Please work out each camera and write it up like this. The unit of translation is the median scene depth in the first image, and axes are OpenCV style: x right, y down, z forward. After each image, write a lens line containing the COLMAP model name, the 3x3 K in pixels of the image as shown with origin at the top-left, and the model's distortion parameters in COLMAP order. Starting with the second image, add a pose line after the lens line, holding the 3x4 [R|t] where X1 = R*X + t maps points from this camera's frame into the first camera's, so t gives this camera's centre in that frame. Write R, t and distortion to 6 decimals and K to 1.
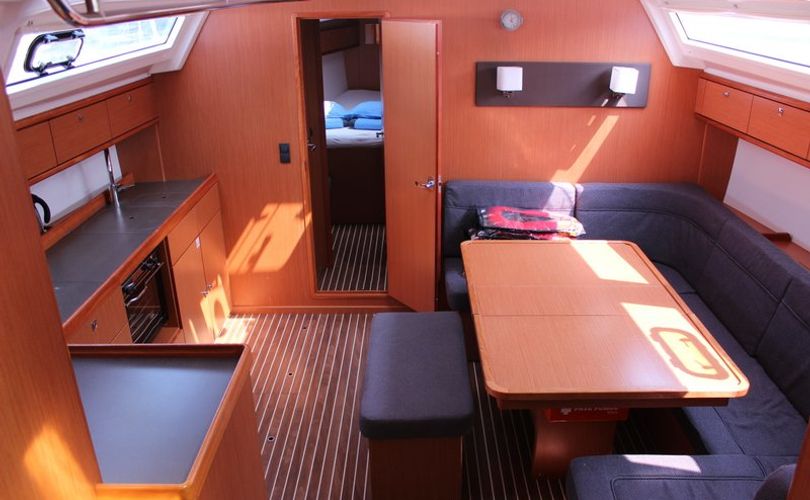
lens RADIAL K [[665.2, 0, 406.5], [0, 665.2, 247.5], [0, 0, 1]] dist [-0.157619, 0.121007]
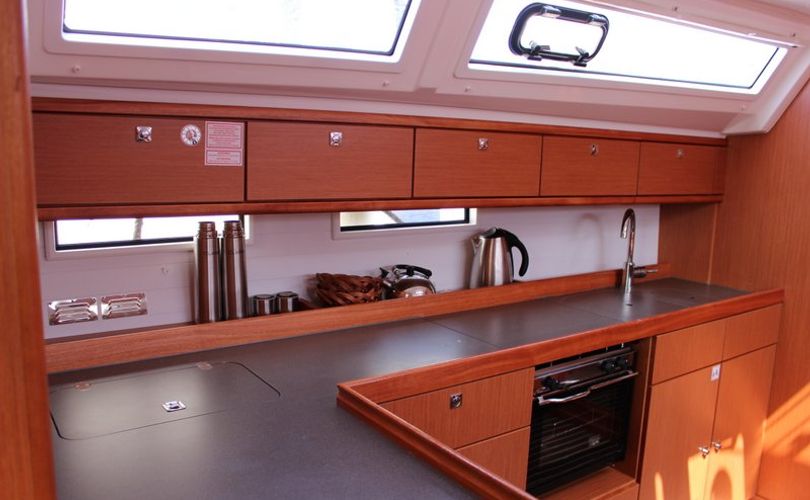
lens RADIAL K [[665.2, 0, 410.2], [0, 665.2, 250.5], [0, 0, 1]] dist [-0.157619, 0.121007]
pose [[0.594013, 0.166134, -0.787114, -0.011871], [-0.345005, 0.936504, -0.062700, 0.024023], [0.726719, 0.308803, 0.613613, 0.337902]]
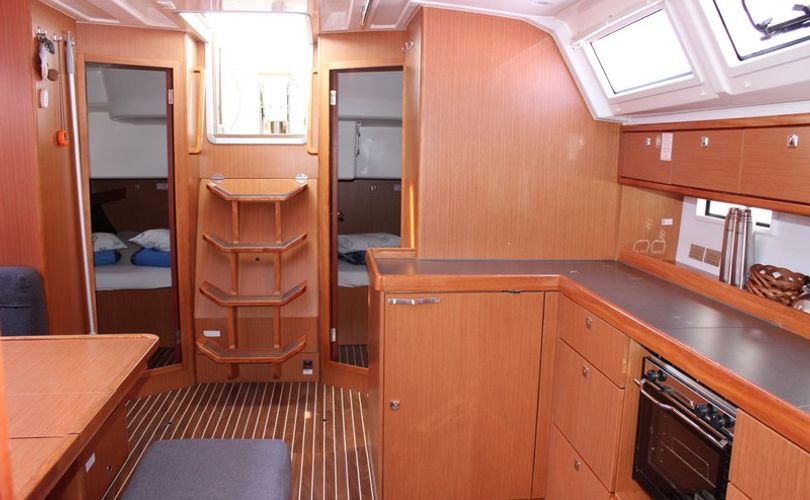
lens RADIAL K [[665.2, 0, 418.8], [0, 665.2, 256.0], [0, 0, 1]] dist [-0.157619, 0.121007]
pose [[-0.987658, 0.020229, -0.155311, -0.074955], [-0.064927, 0.849527, 0.523534, -0.276390], [0.142532, 0.527156, -0.837730, 1.105429]]
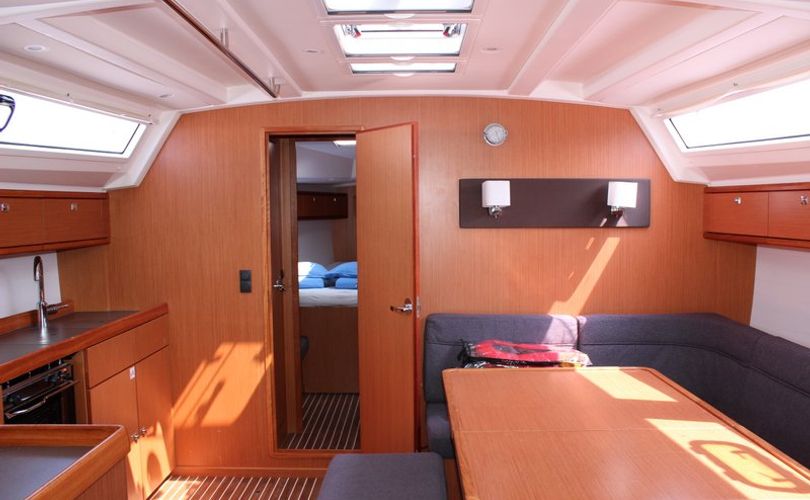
lens RADIAL K [[665.2, 0, 406.5], [0, 665.2, 247.0], [0, 0, 1]] dist [-0.157619, 0.121007]
pose [[0.999998, 0.002197, -0.000085, 0.033972], [-0.002106, 0.946081, -0.323923, 0.106659], [-0.000631, 0.323923, 0.946083, 0.158896]]
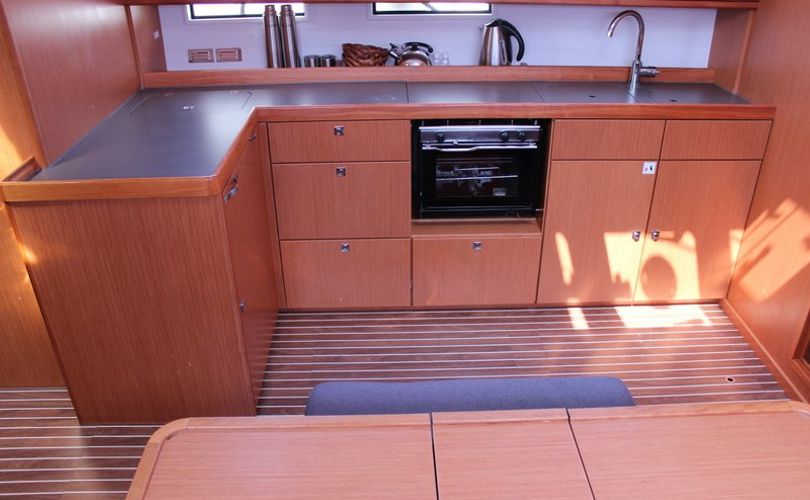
lens RADIAL K [[665.2, 0, 411.3], [0, 665.2, 250.9], [0, 0, 1]] dist [-0.157619, 0.121007]
pose [[0.042172, 0.504865, -0.862168, 0.341684], [-0.375399, 0.807713, 0.454615, -0.161655], [0.925903, 0.304485, 0.223589, 0.610276]]
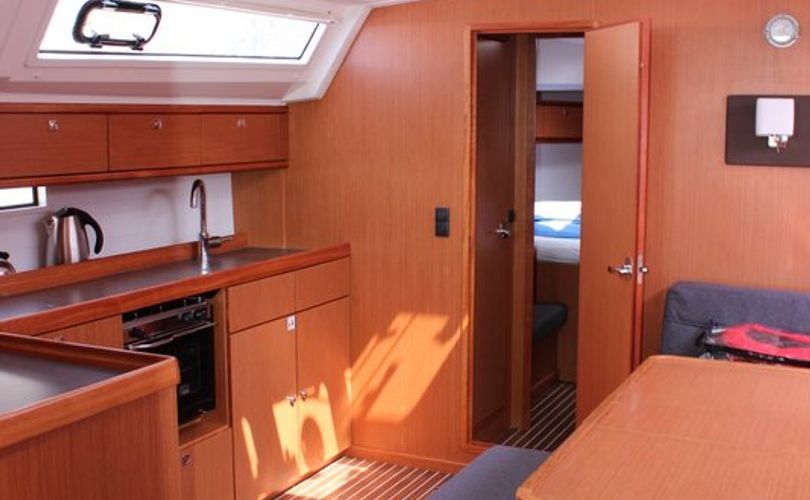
lens RADIAL K [[1000.0, 0, 393.0], [0, 1000.0, 219.2], [0, 0, 1]] dist [-0.138751, 0.000000]
pose [[0.902923, 0.059397, -0.425678, 0.230938], [-0.176474, 0.954303, -0.241168, 0.124862], [0.391901, 0.292878, 0.872145, 0.068186]]
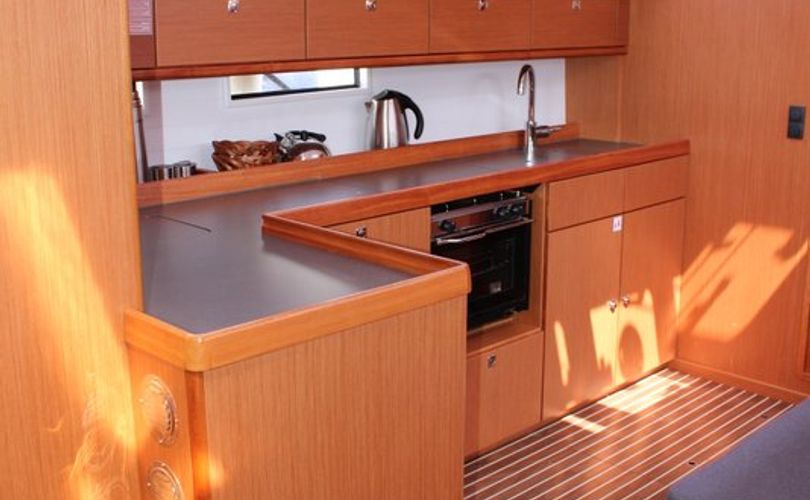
lens RADIAL K [[1000.0, 0, 402.6], [0, 1000.0, 236.1], [0, 0, 1]] dist [-0.138751, 0.000000]
pose [[0.705447, 0.180814, -0.685311, 0.211925], [-0.278851, 0.959738, -0.033825, 0.097071], [0.651603, 0.214962, 0.727465, 0.136293]]
